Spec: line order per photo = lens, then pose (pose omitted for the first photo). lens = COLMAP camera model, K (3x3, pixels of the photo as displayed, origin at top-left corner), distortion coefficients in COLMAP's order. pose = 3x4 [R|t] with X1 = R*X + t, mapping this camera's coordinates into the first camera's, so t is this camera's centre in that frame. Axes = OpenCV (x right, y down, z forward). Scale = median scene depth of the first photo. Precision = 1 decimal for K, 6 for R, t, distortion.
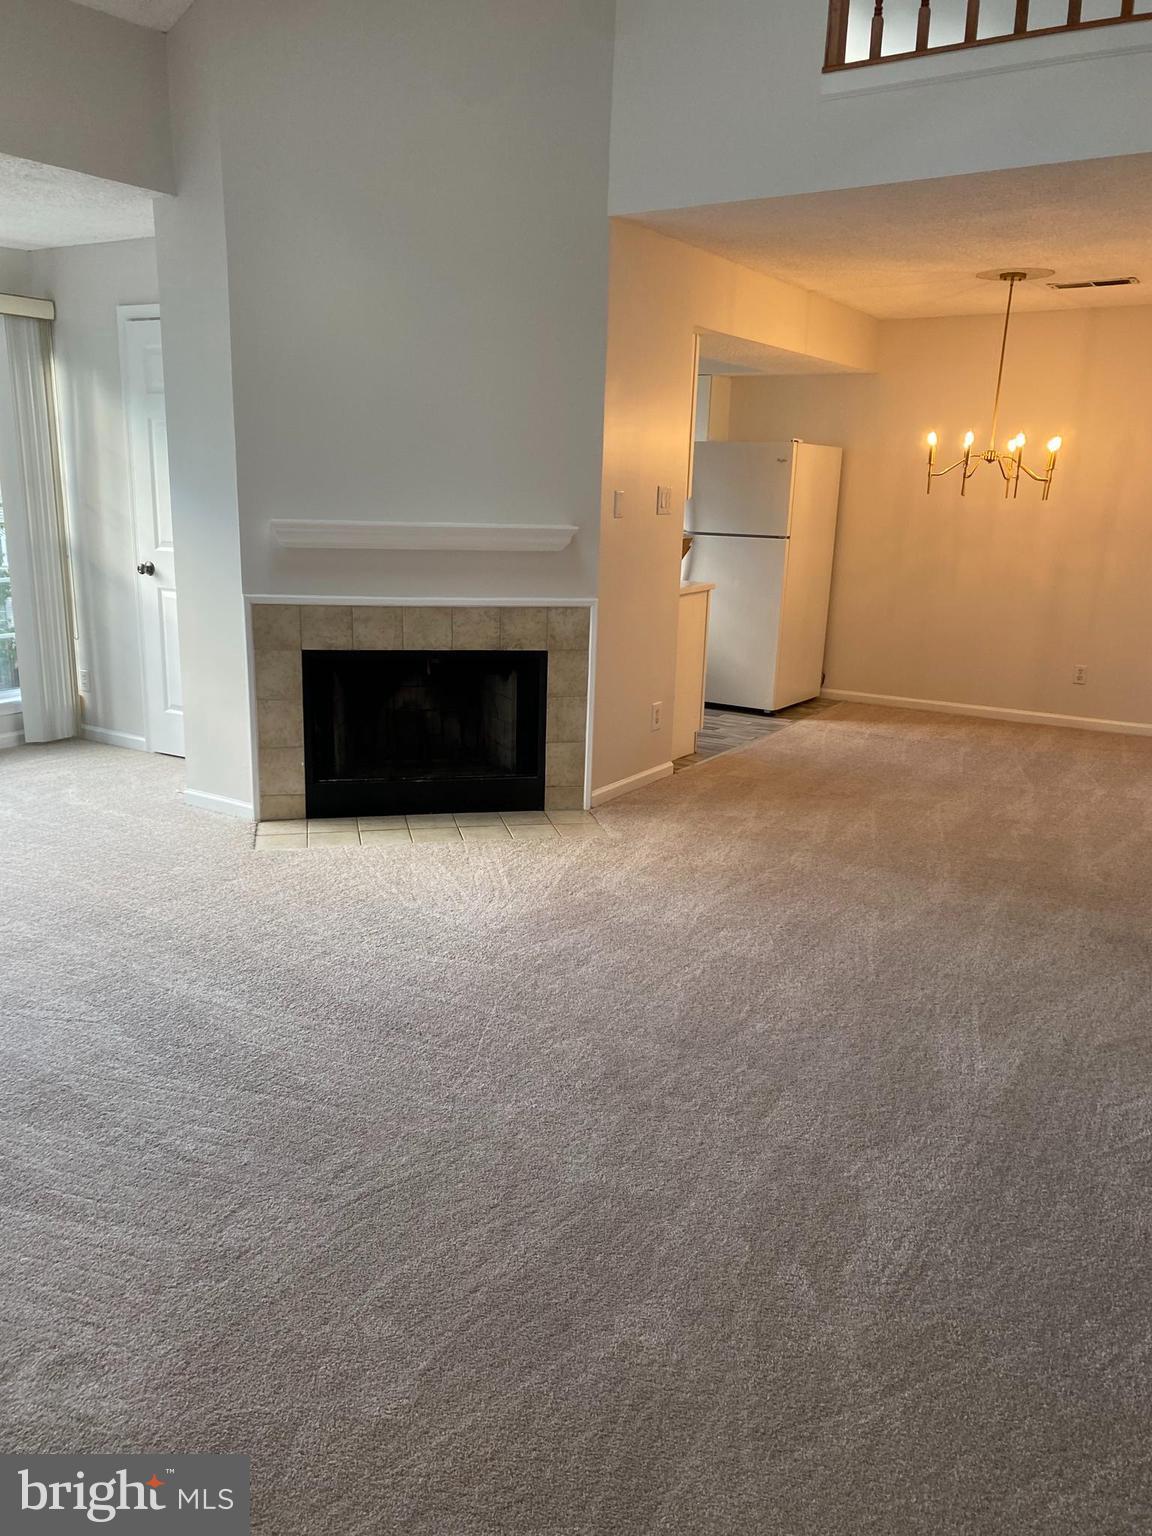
lens RADIAL K [[1161.8, 0, 566.9], [0, 1161.8, 777.8], [0, 0, 1]] dist [0.041278, -0.038268]
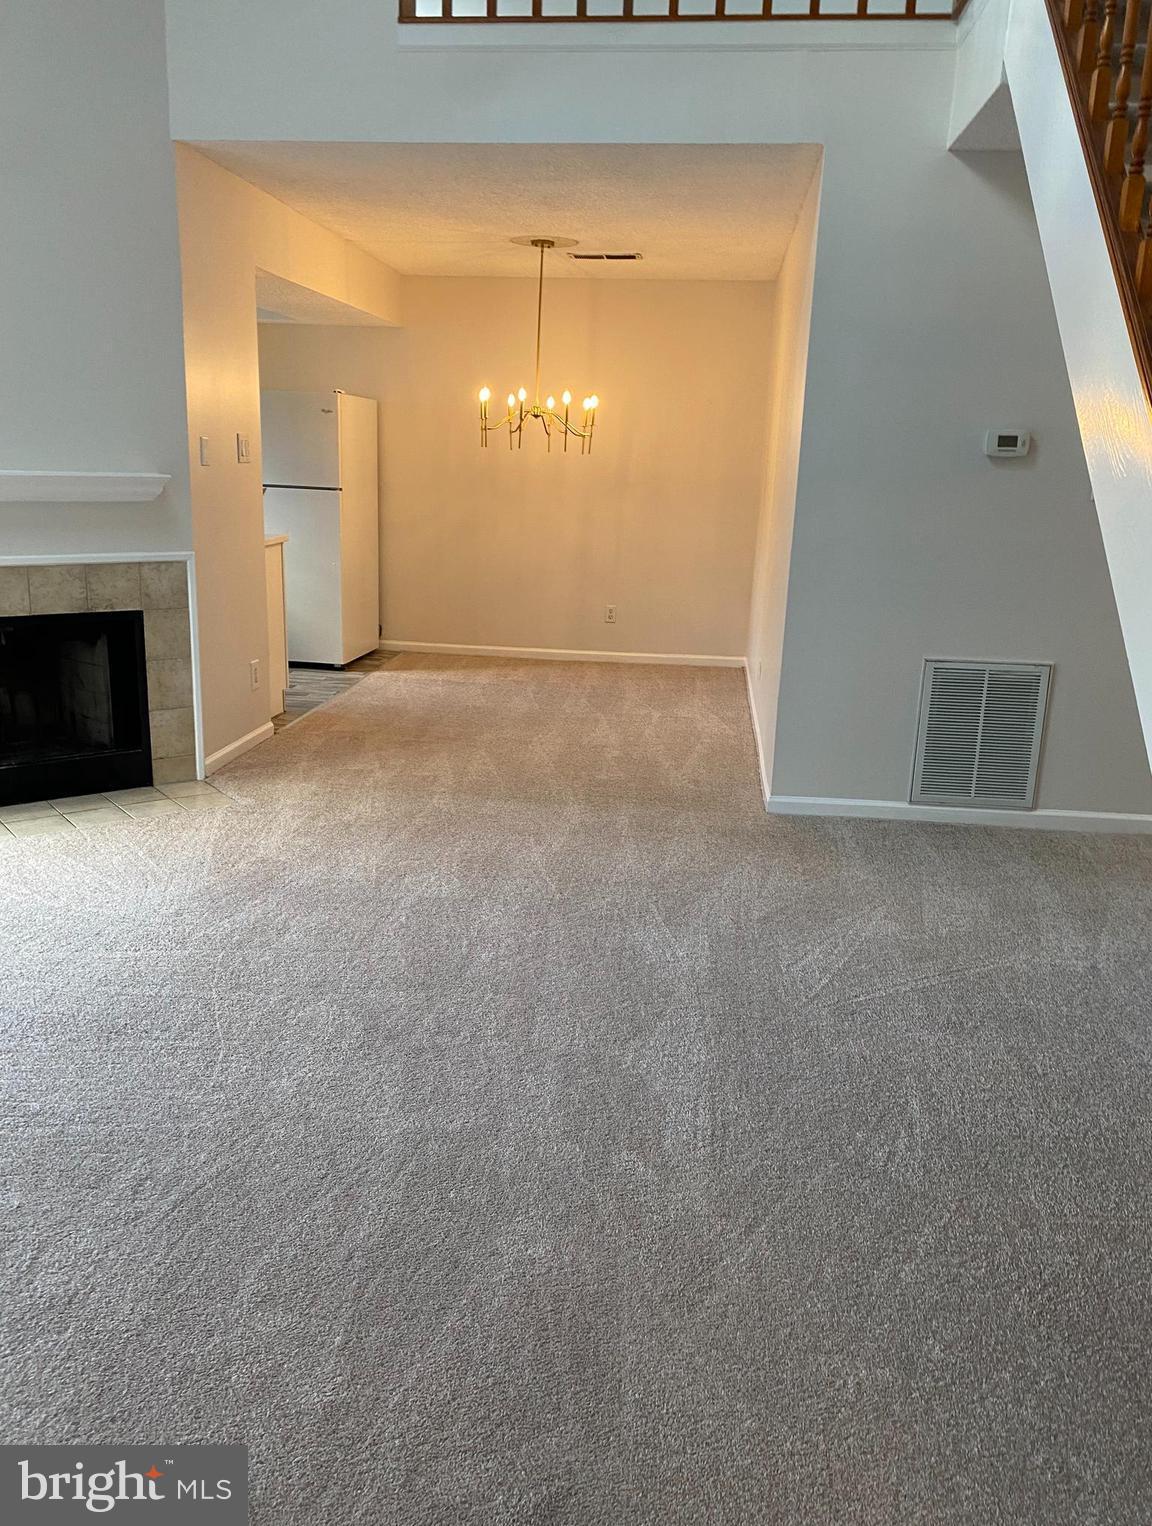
lens RADIAL K [[1177.3, 0, 572.4], [0, 1177.3, 756.9], [0, 0, 1]] dist [0.033526, -0.033553]
pose [[0.896129, -0.105137, 0.431160, -0.132183], [0.099440, 0.994399, 0.035804, 0.005253], [-0.432509, 0.010790, 0.901565, 0.017185]]
